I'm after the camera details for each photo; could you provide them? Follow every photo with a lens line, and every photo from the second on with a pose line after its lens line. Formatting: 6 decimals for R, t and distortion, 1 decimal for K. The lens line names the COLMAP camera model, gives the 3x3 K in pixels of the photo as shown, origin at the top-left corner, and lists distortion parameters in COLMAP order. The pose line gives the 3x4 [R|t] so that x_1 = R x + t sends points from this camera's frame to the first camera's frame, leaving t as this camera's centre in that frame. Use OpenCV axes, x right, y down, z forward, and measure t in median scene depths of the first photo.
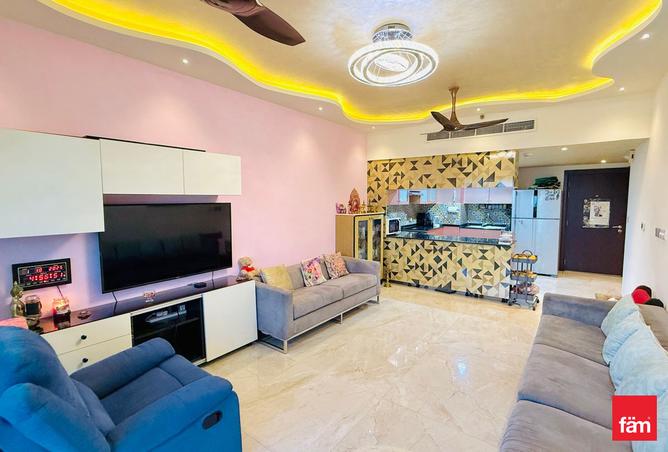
lens RADIAL K [[314.2, 0, 327.1], [0, 314.2, 225.7], [0, 0, 1]] dist [0.000103, -0.001034]
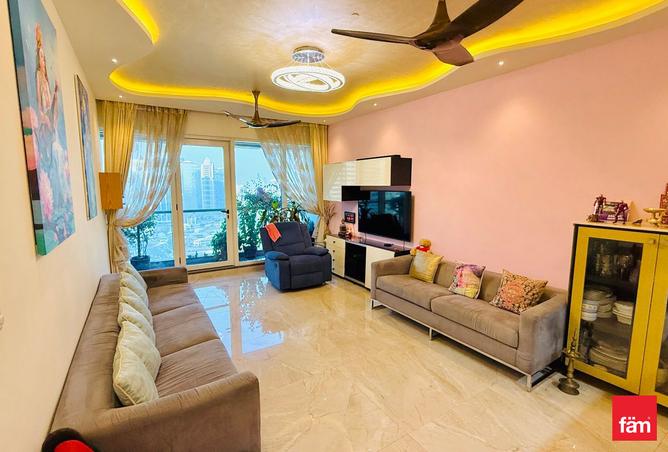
lens RADIAL K [[314.2, 0, 329.4], [0, 314.2, 222.2], [0, 0, 1]] dist [0.000103, -0.001034]
pose [[-0.349412, 0.116307, -0.929723, 0.699884], [-0.075479, 0.985547, 0.151658, -0.082143], [0.933924, 0.123165, -0.335583, 0.789508]]
